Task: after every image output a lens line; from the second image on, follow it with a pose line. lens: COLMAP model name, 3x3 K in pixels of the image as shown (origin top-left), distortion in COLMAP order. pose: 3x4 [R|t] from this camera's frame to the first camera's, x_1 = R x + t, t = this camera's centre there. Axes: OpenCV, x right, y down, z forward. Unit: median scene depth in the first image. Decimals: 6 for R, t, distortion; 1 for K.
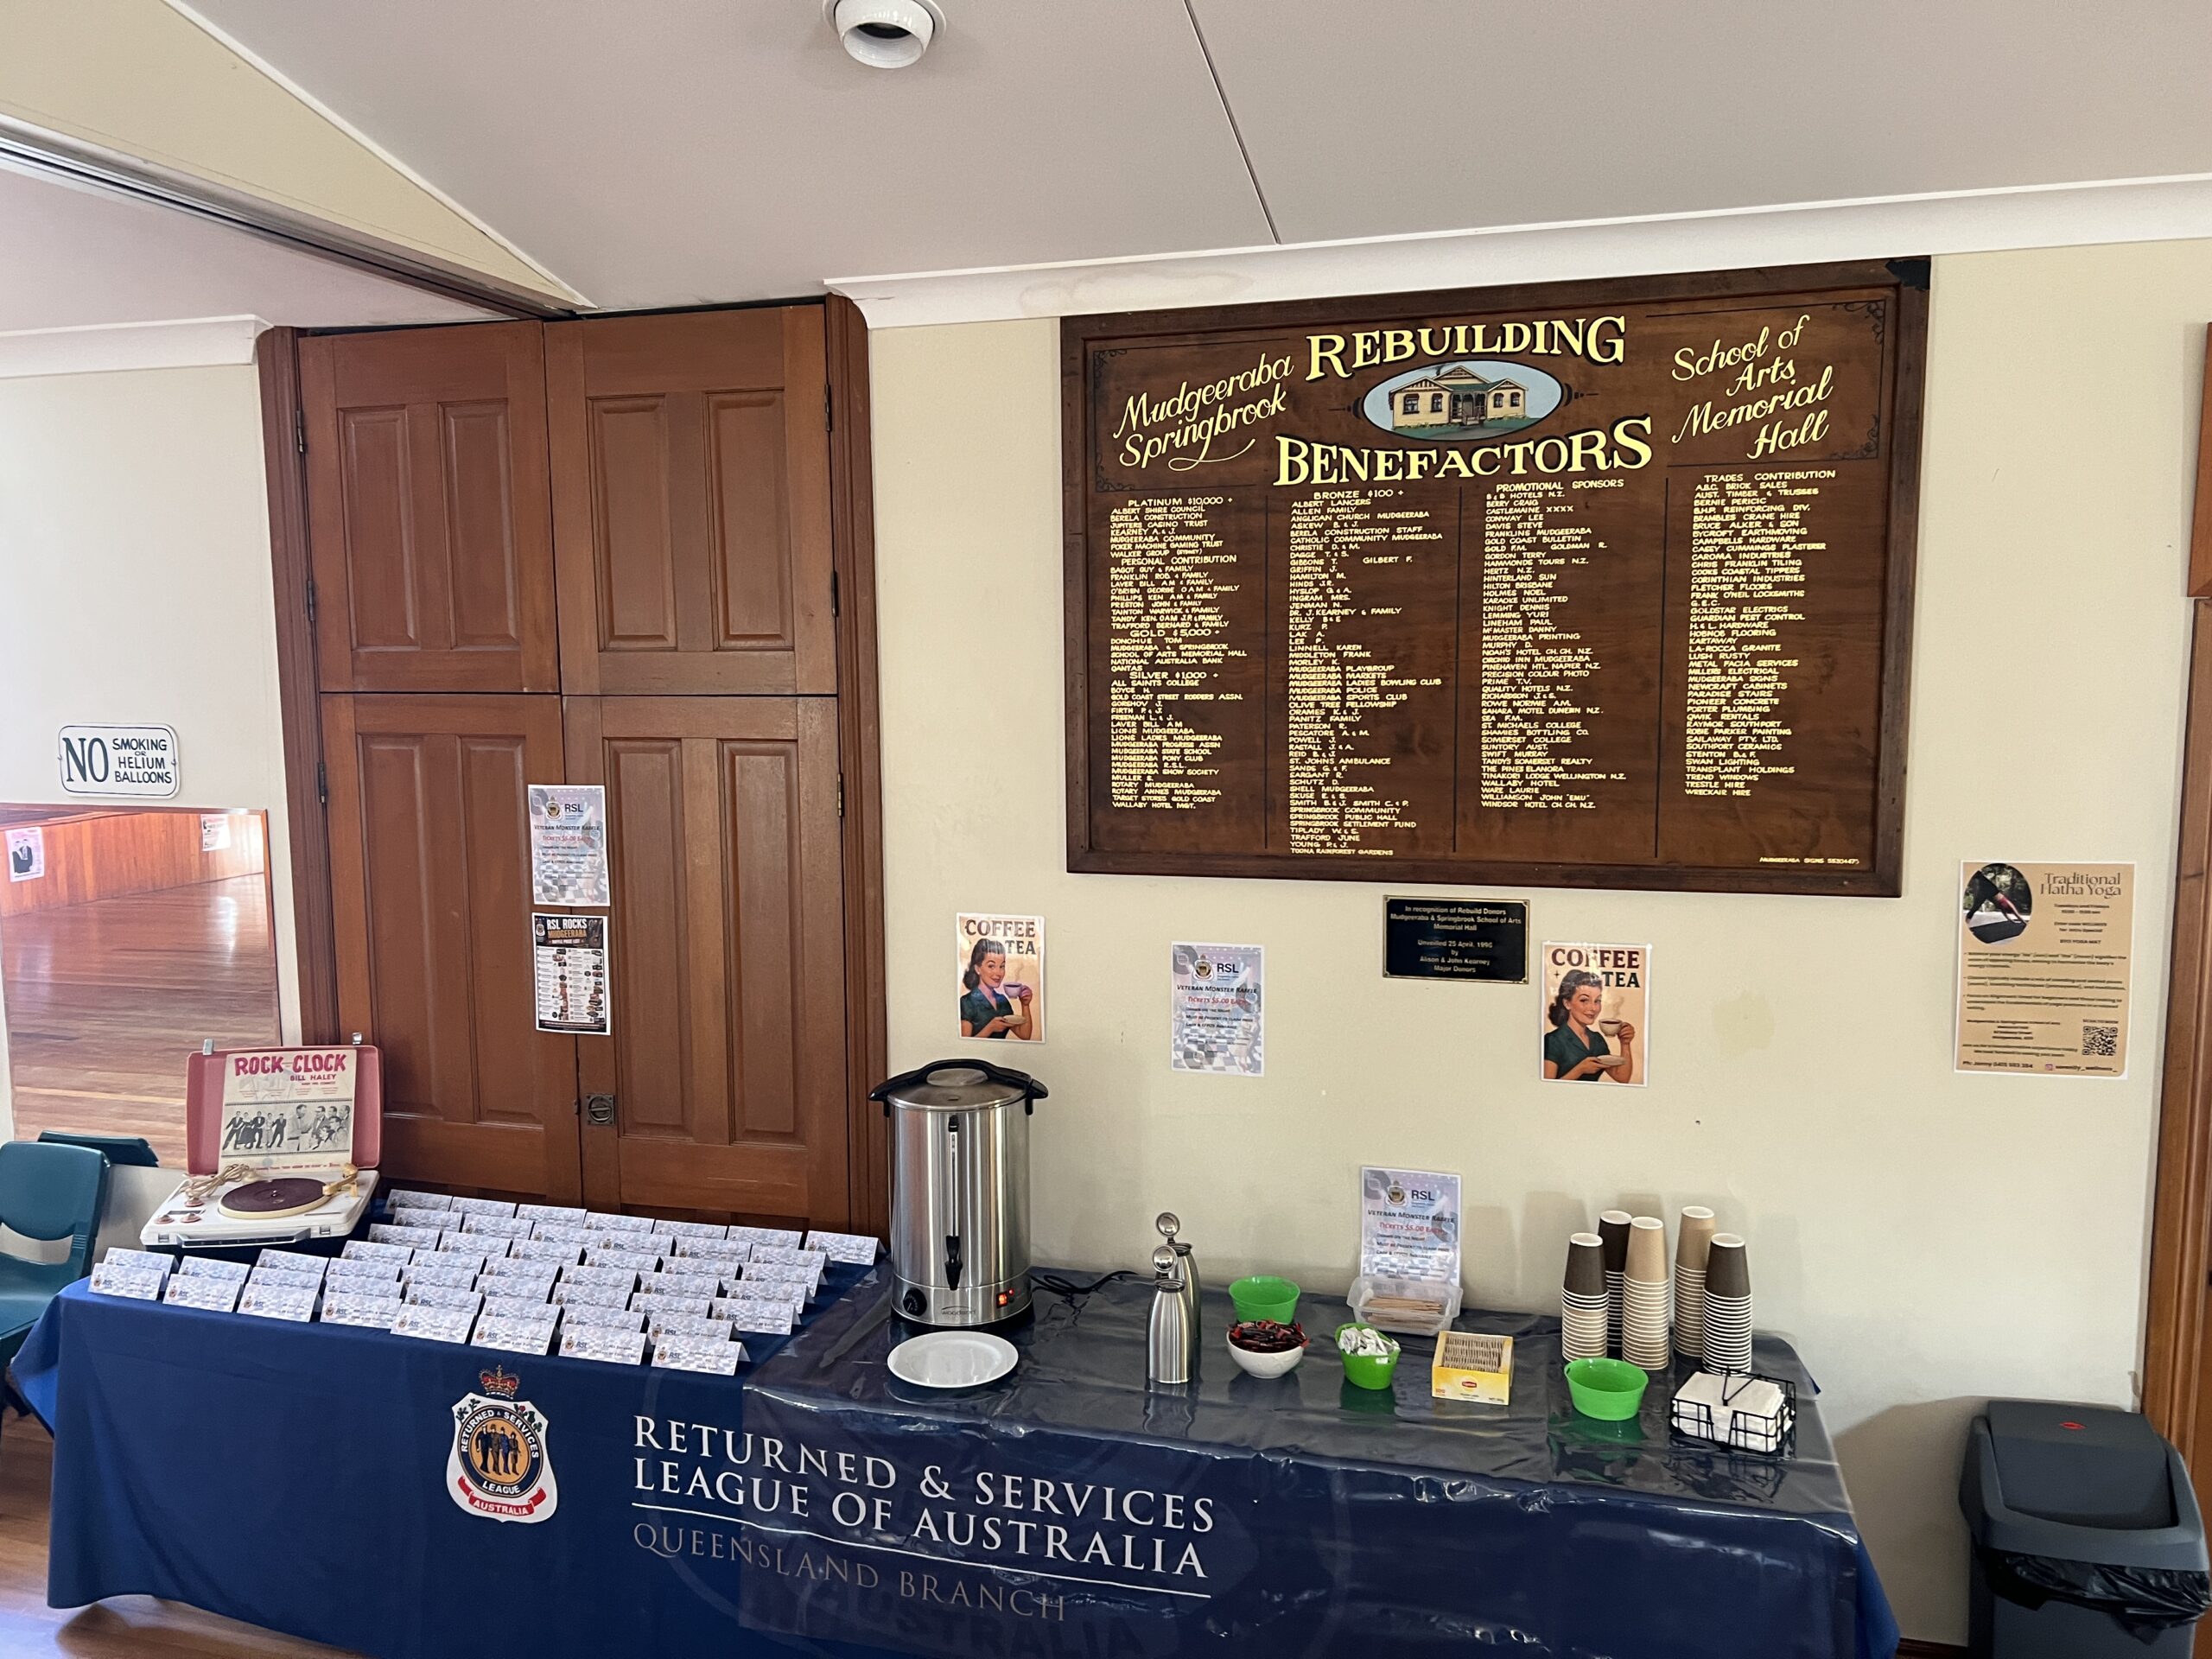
lens RADIAL K [[1675.7, 0, 1076.9], [0, 1675.7, 847.1], [0, 0, 1]] dist [0.039015, -0.038747]
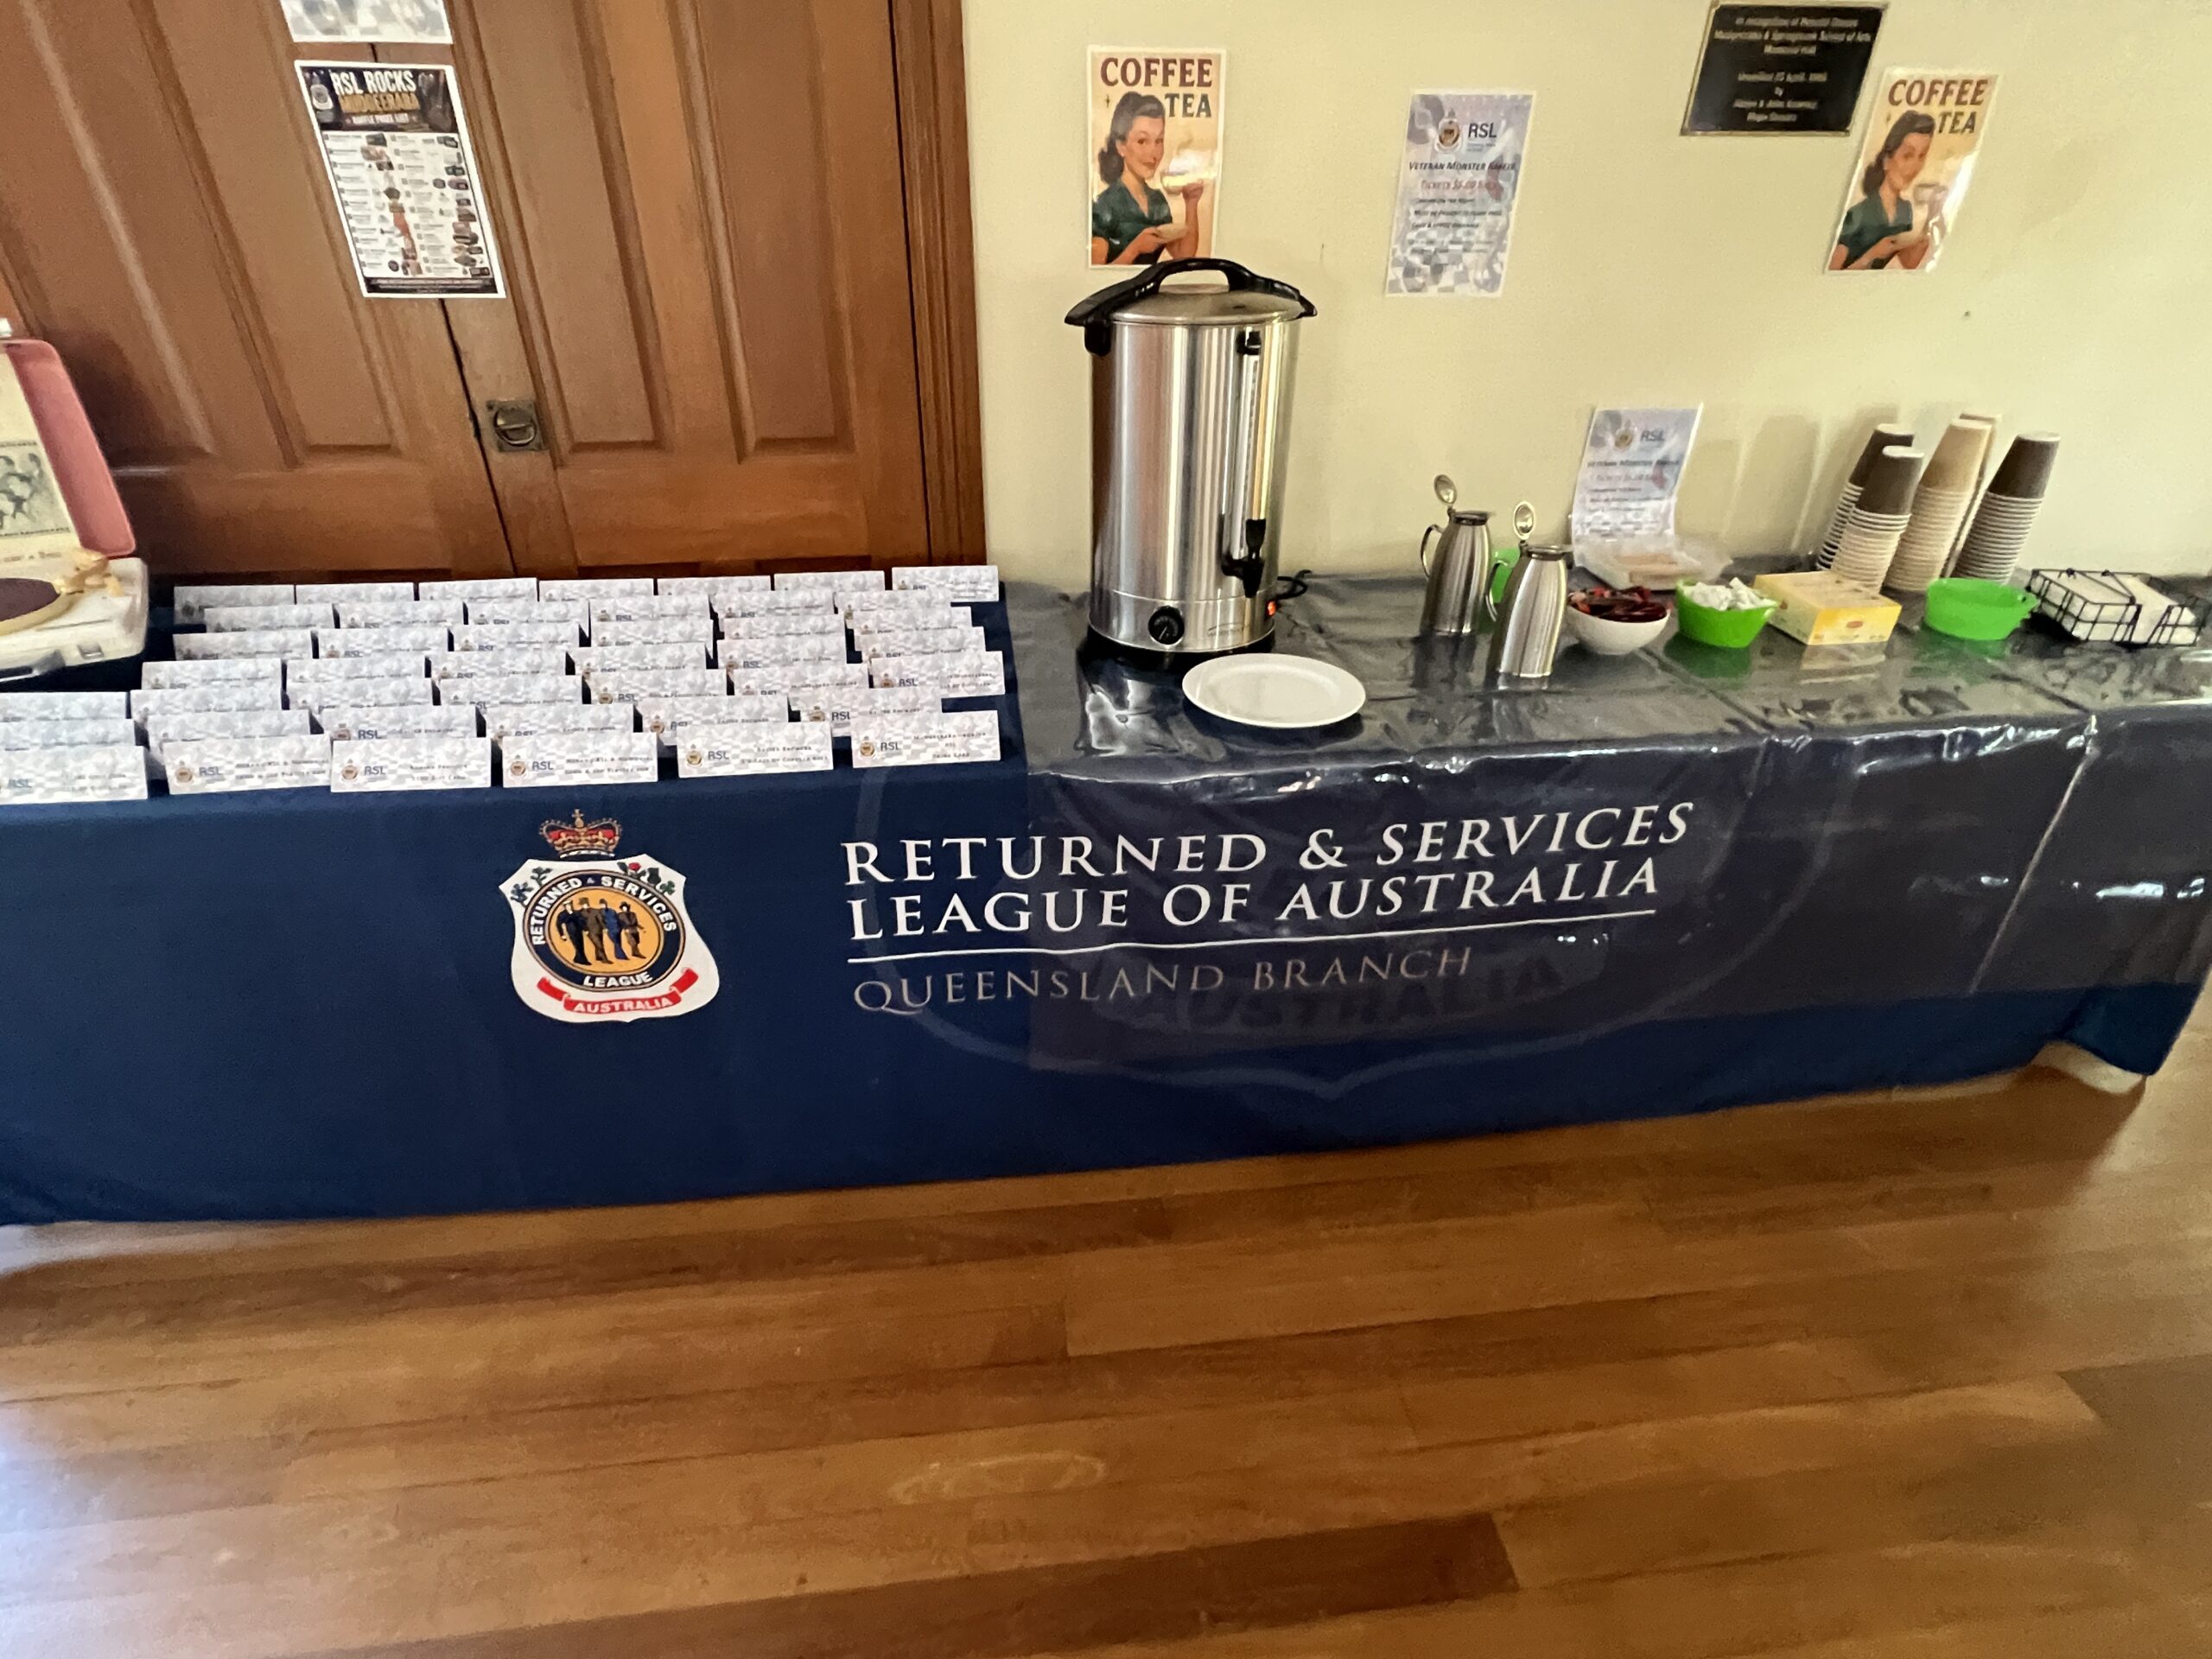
lens RADIAL K [[1090.1, 0, 1102.9], [0, 1090.1, 836.7], [0, 0, 1]] dist [-0.004881, 0.002118]
pose [[0.917284, -0.192301, 0.348726, -0.303573], [0.031514, 0.907989, 0.417806, 0.158082], [-0.396984, -0.372257, 0.838945, 0.589701]]
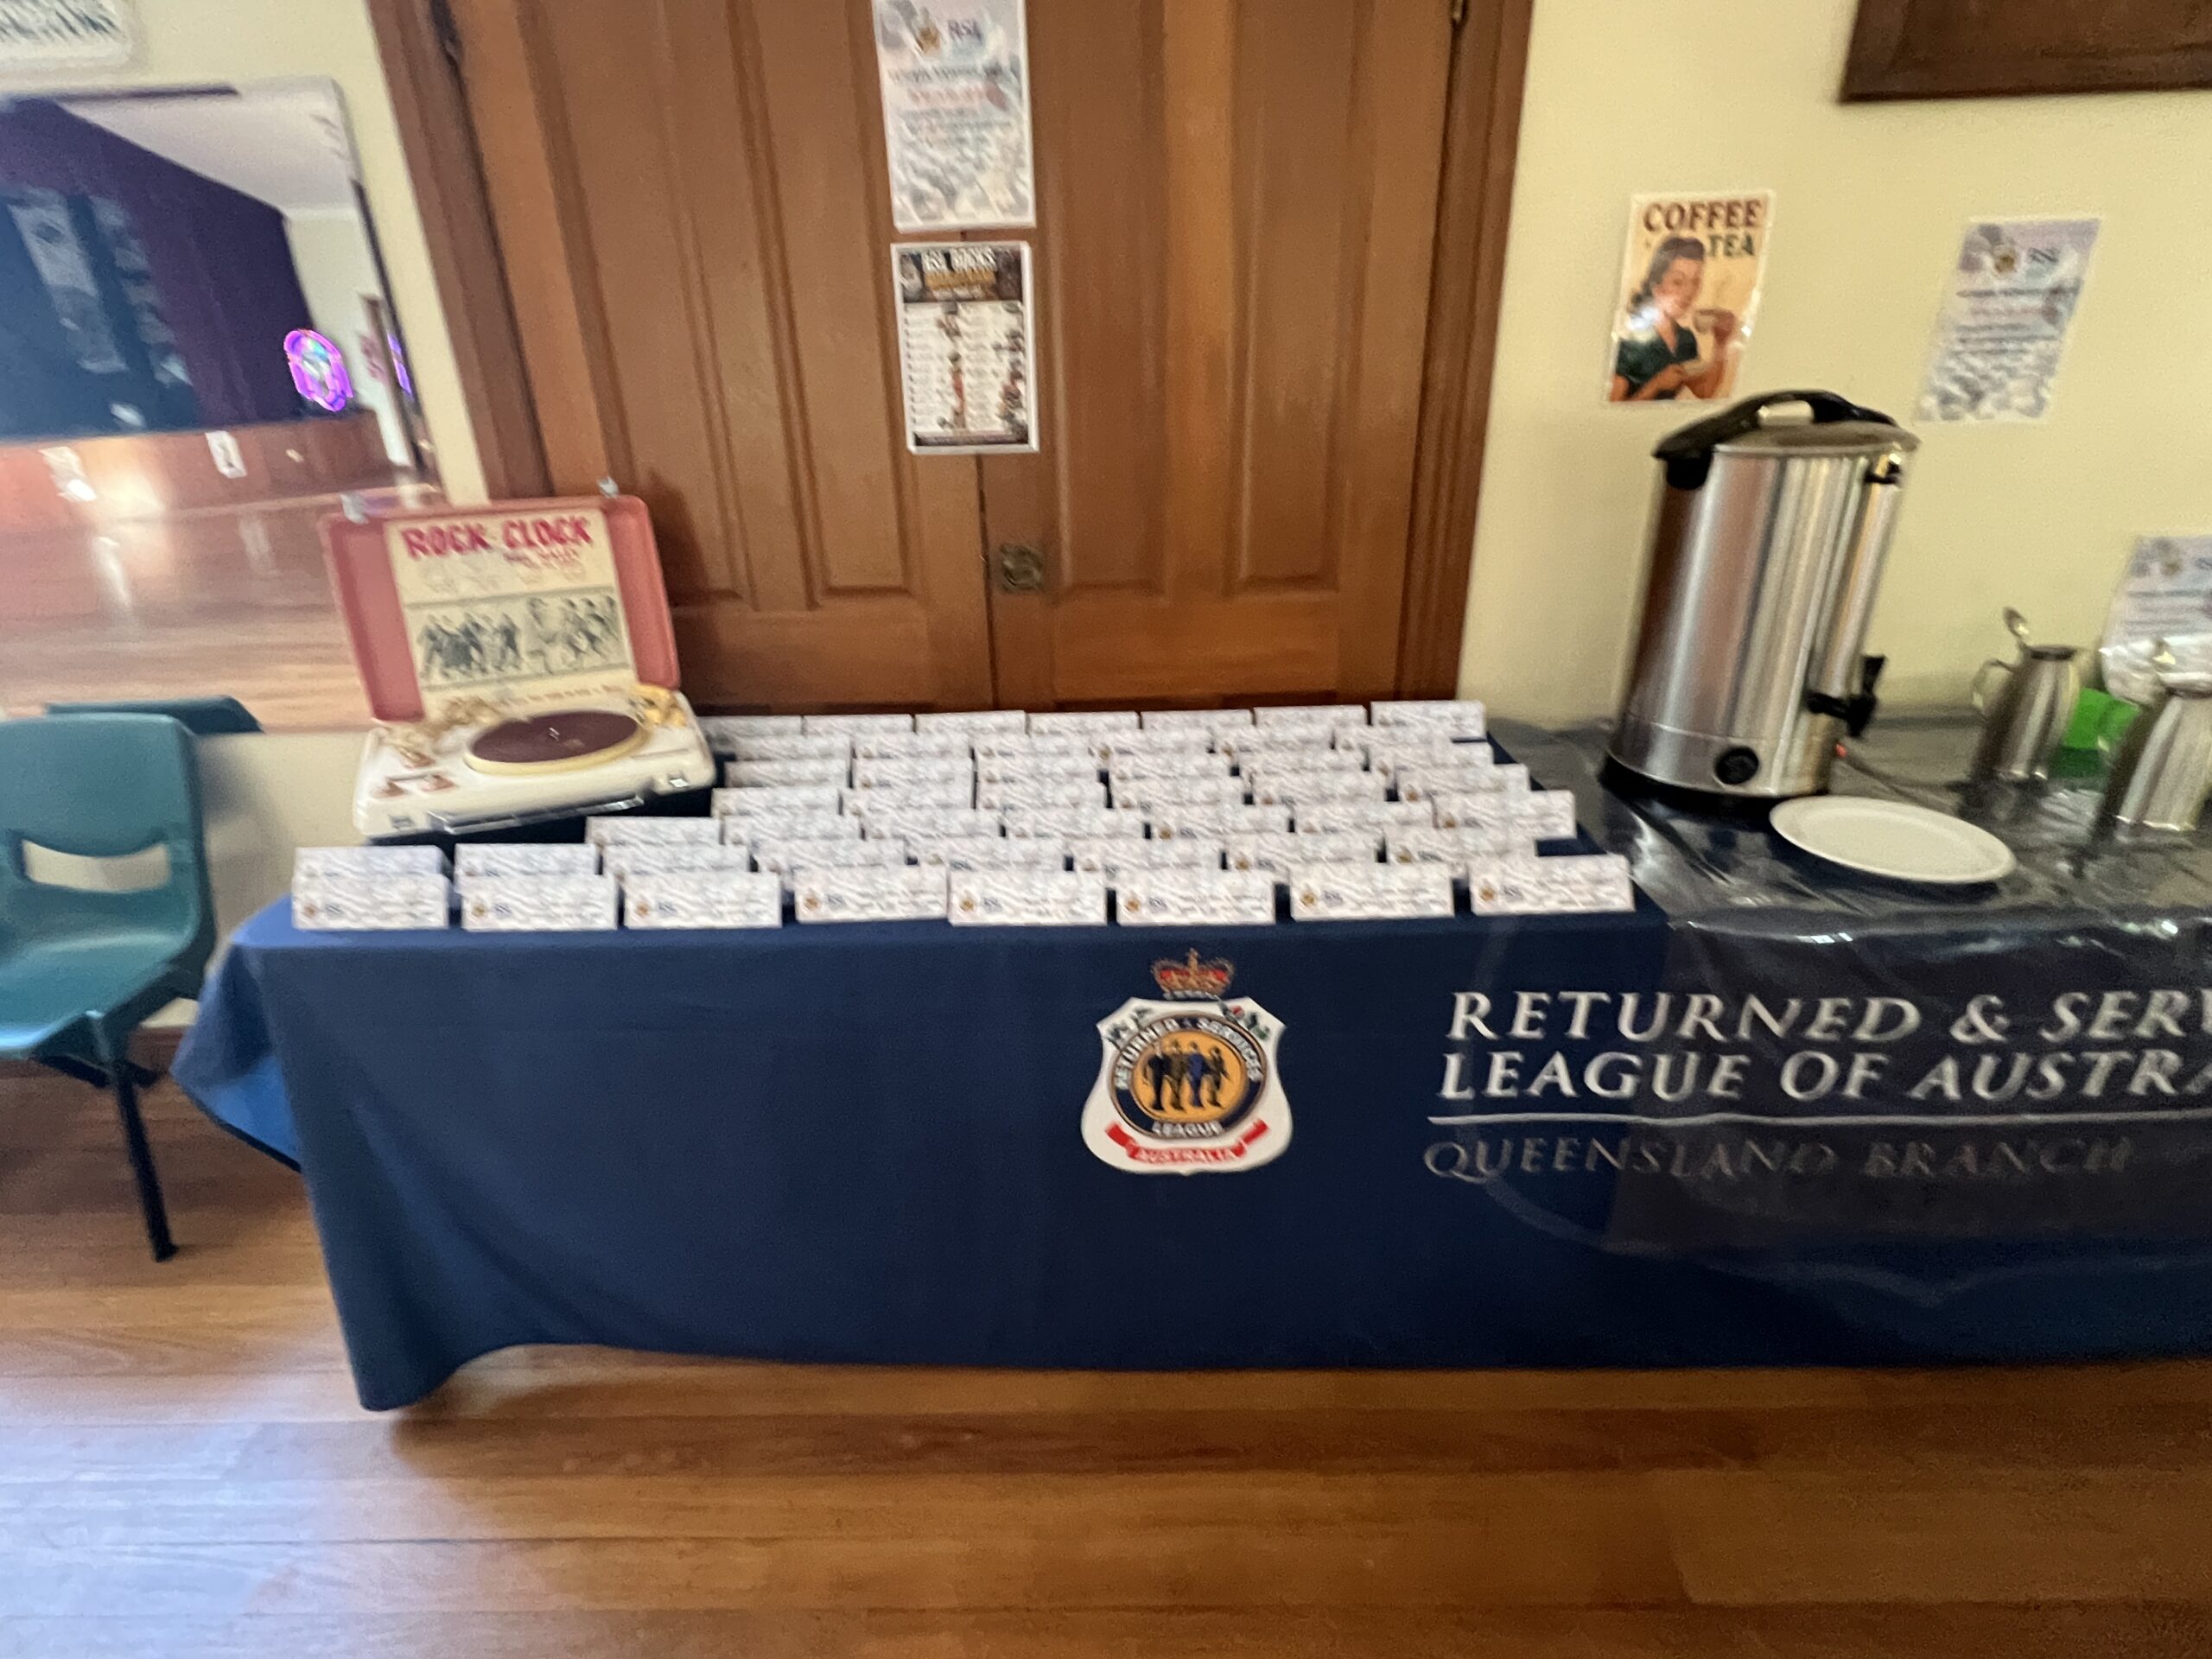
lens RADIAL K [[1090.1, 0, 1102.9], [0, 1090.1, 836.7], [0, 0, 1]] dist [-0.004881, 0.002118]
pose [[0.959972, -0.131635, 0.247237, -0.453469], [0.052488, 0.951592, 0.302851, 0.153754], [-0.275135, -0.277751, 0.920410, 0.666926]]
